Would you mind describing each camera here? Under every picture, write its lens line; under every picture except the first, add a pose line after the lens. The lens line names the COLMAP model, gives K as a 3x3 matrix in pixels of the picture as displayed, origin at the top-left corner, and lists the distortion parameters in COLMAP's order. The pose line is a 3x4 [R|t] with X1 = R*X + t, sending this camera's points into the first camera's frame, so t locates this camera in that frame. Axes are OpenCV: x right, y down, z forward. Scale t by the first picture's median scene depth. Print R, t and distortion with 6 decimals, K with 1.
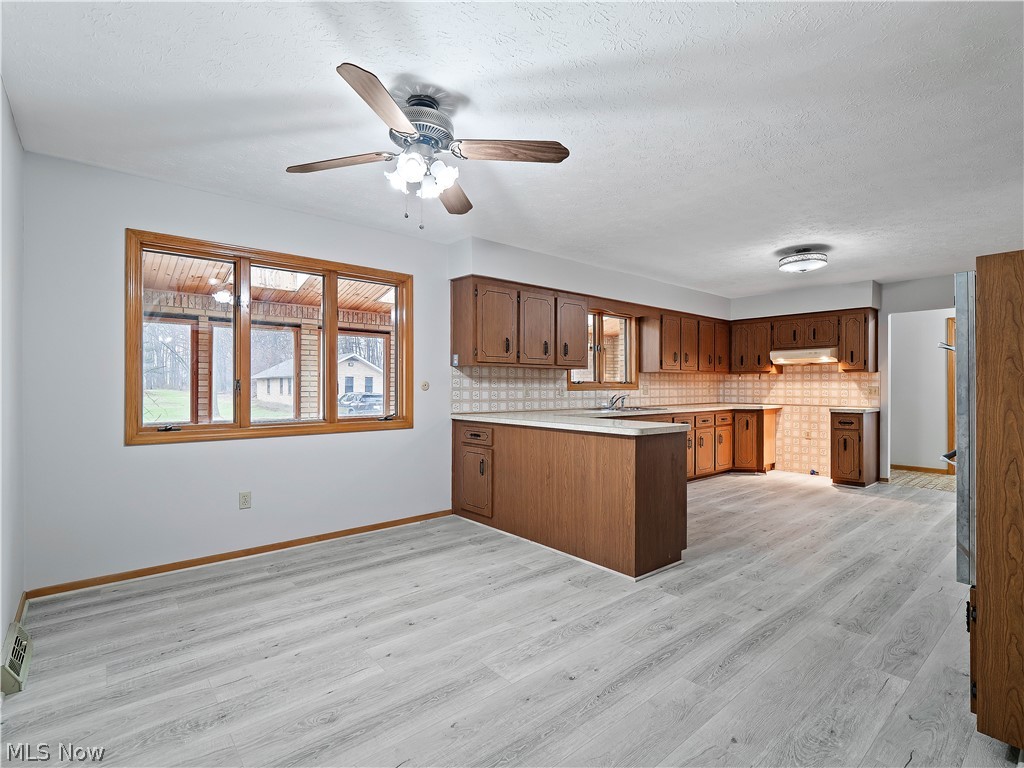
lens RADIAL K [[499.2, 0, 509.6], [0, 499.2, 385.4], [0, 0, 1]] dist [0.001111, -0.005453]
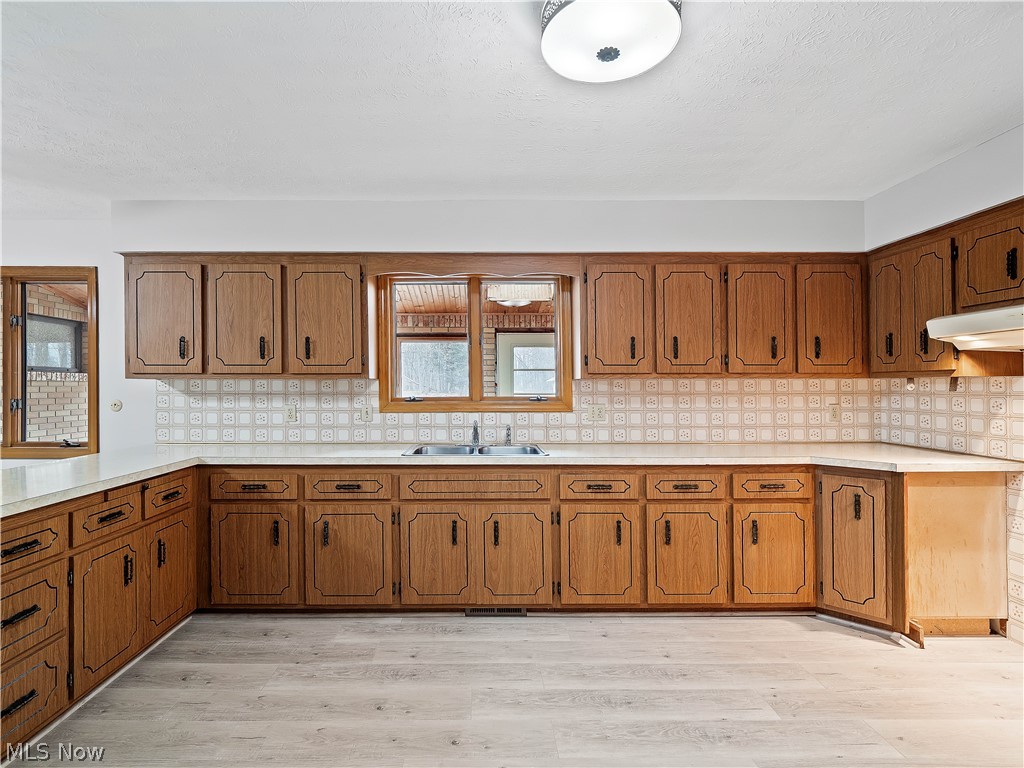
lens RADIAL K [[499.2, 0, 479.1], [0, 499.2, 387.1], [0, 0, 1]] dist [0.001111, -0.005453]
pose [[0.761492, -0.004304, -0.648160, 0.650346], [0.002089, 0.999989, -0.004186, -0.019572], [0.648171, 0.001833, 0.761493, 0.649674]]
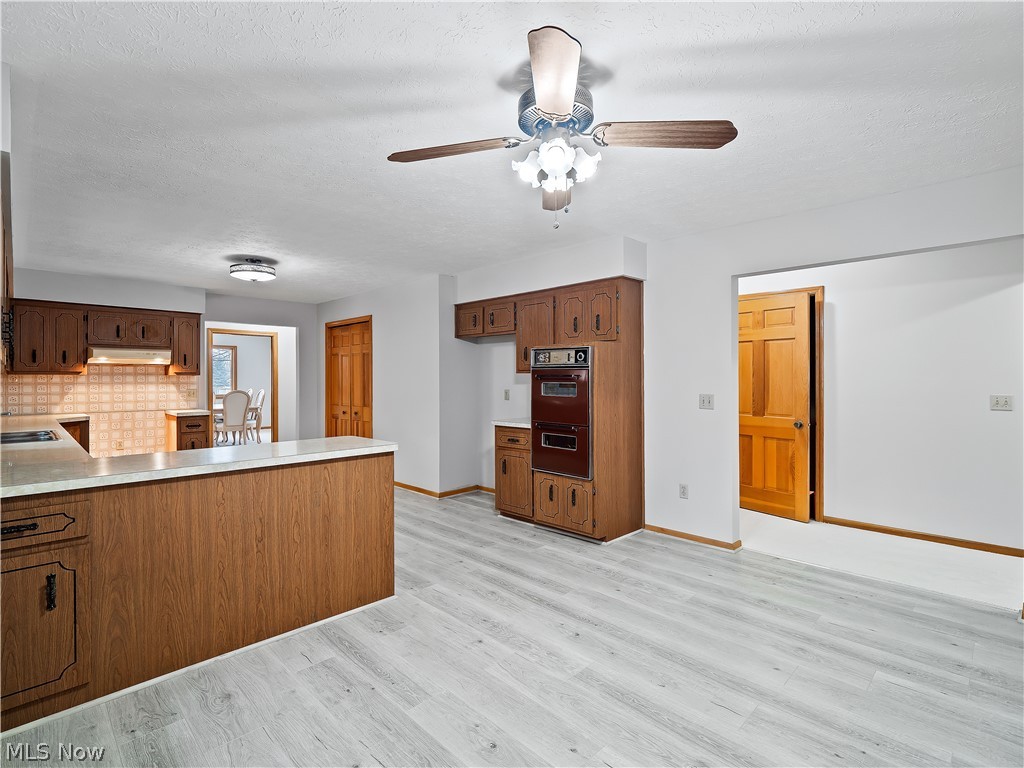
lens RADIAL K [[499.2, 0, 517.1], [0, 499.2, 383.5], [0, 0, 1]] dist [0.001111, -0.005453]
pose [[-0.088397, -0.012444, 0.996008, -0.440194], [0.000055, 0.999922, 0.012498, -0.026300], [-0.996085, 0.001159, -0.088390, 0.497353]]
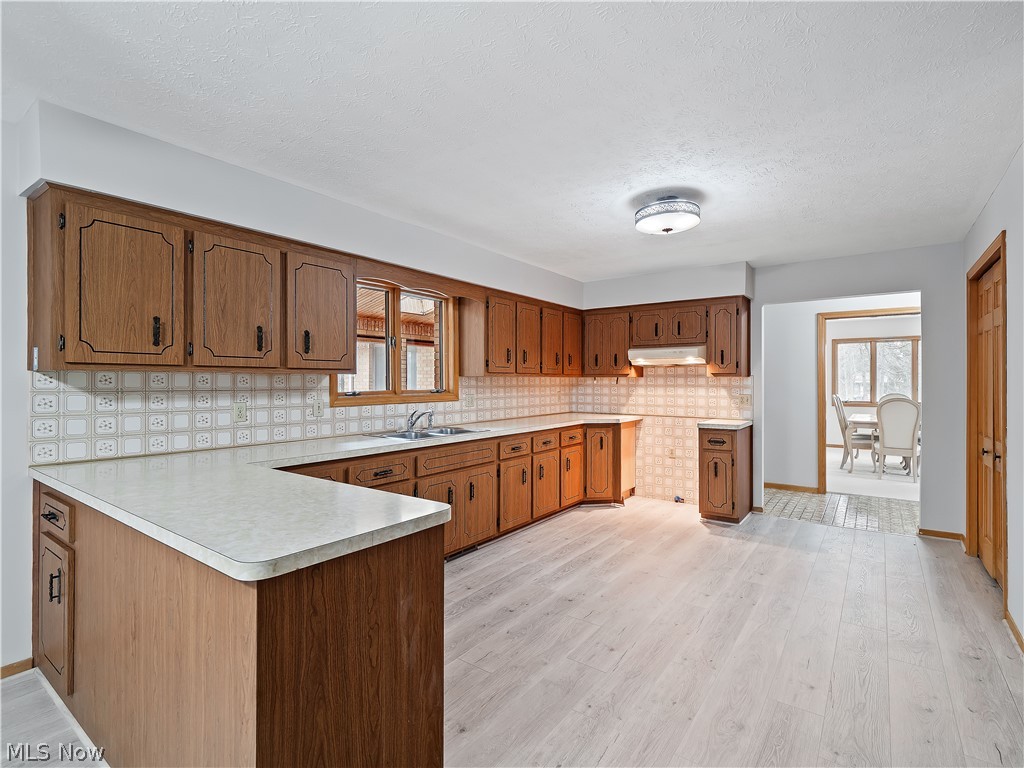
lens RADIAL K [[499.2, 0, 508.7], [0, 499.2, 379.4], [0, 0, 1]] dist [0.001111, -0.005453]
pose [[0.973661, -0.001335, 0.227997, 0.204915], [0.001988, 0.999995, -0.002637, -0.024177], [-0.227993, 0.003020, 0.973658, 0.357293]]
